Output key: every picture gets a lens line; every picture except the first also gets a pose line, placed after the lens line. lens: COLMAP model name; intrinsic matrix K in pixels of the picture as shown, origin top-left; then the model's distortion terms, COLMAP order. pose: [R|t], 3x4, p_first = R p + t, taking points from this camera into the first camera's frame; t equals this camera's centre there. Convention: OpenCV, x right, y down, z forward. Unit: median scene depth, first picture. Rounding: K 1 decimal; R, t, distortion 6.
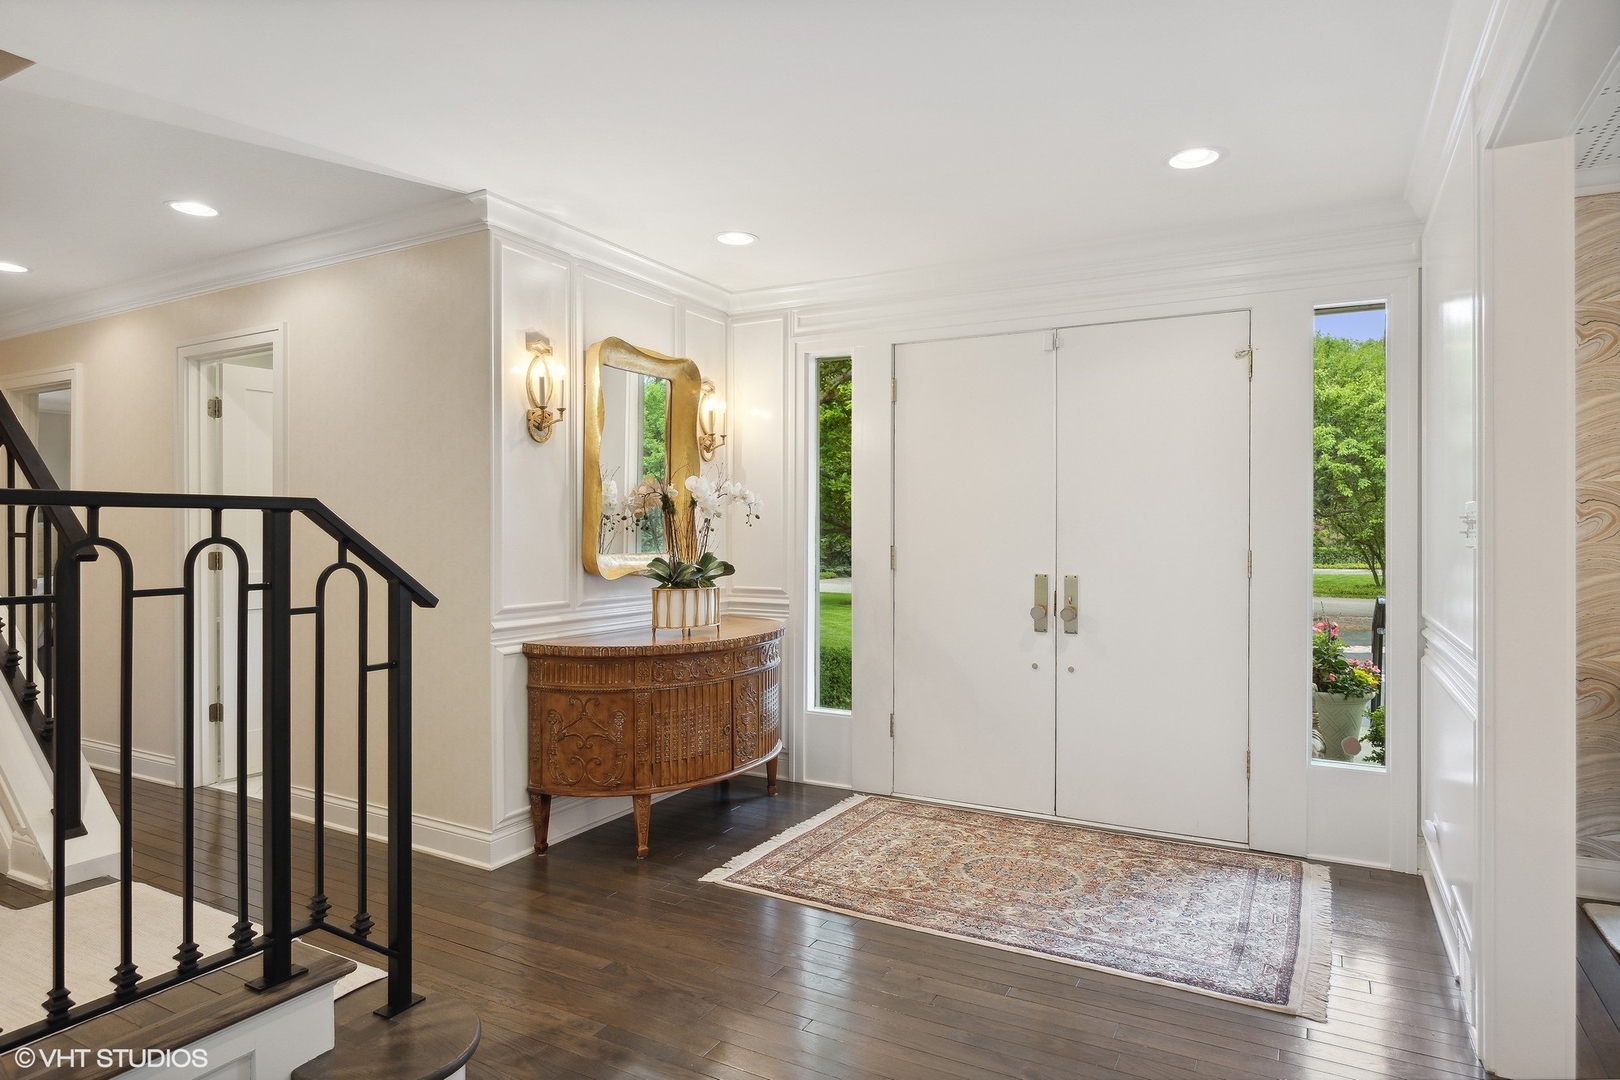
lens RADIAL K [[978.3, 0, 810.0], [0, 978.3, 540.0], [0, 0, 1]] dist [-0.003007, 0.000112]
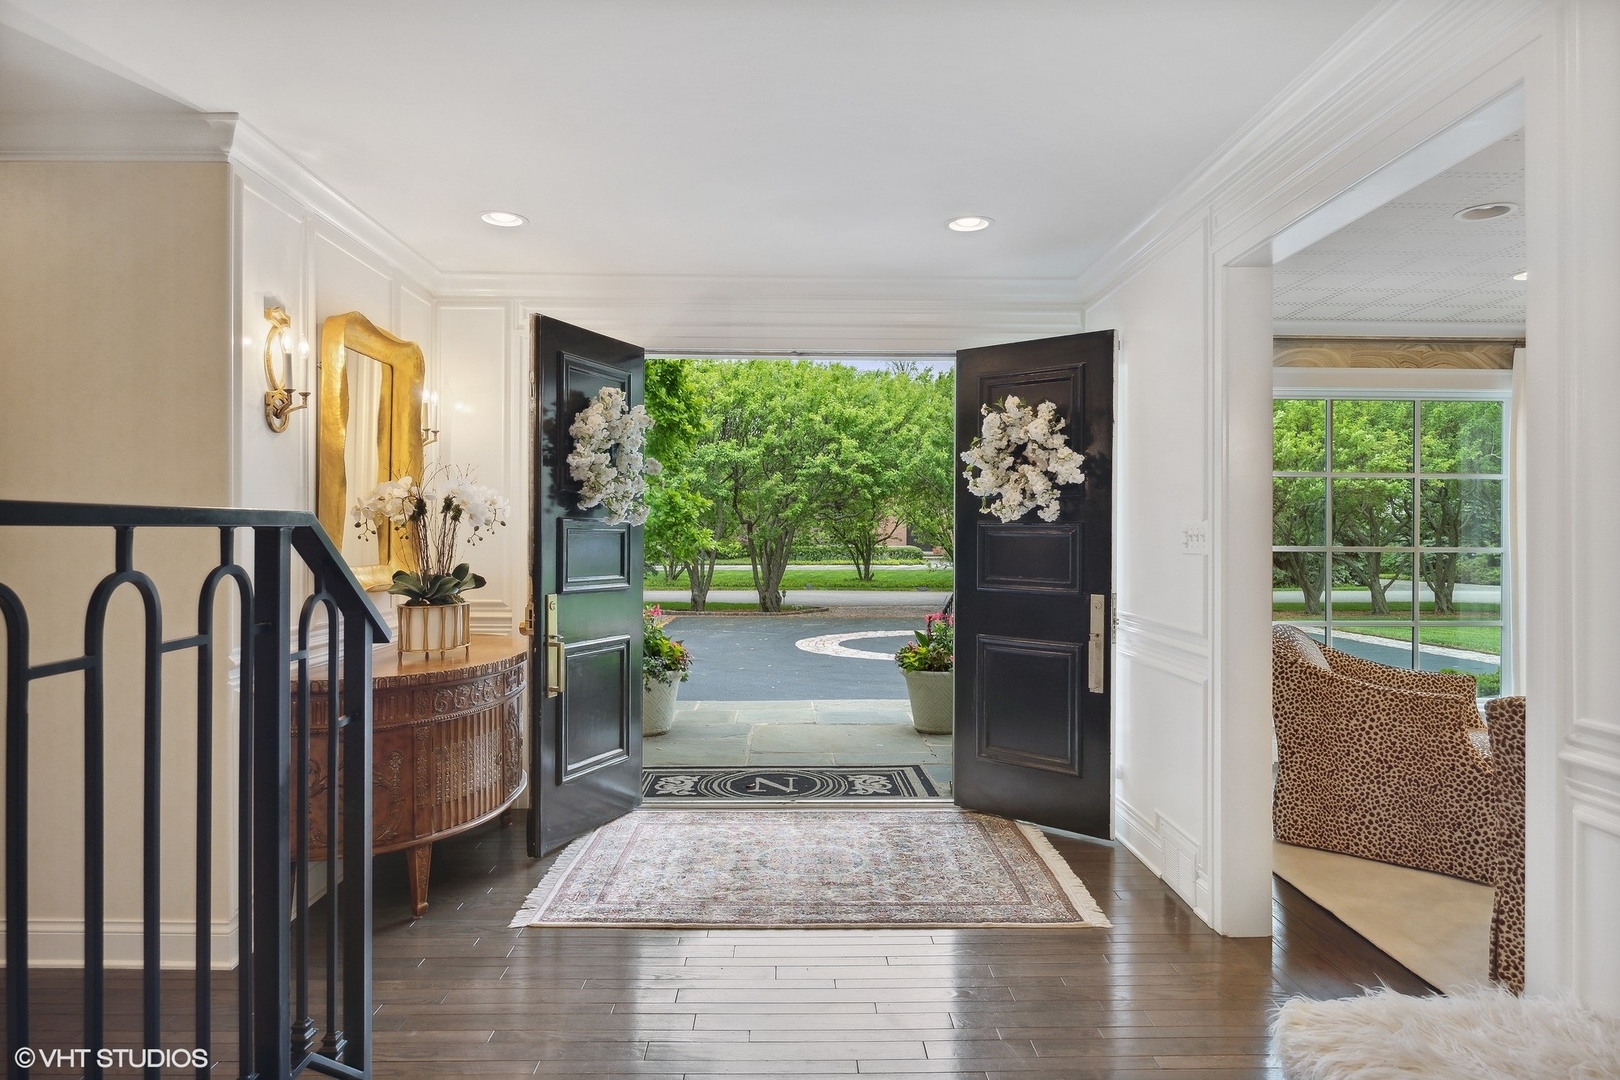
lens RADIAL K [[975.0, 0, 855.0], [0, 975.0, 536.2], [0, 0, 1]] dist [-0.002104, 0.001075]
pose [[0.855702, -0.000018, 0.517469, -0.288063], [0.001634, 0.999995, -0.002668, -0.010570], [-0.517467, 0.003128, 0.855698, 0.056752]]
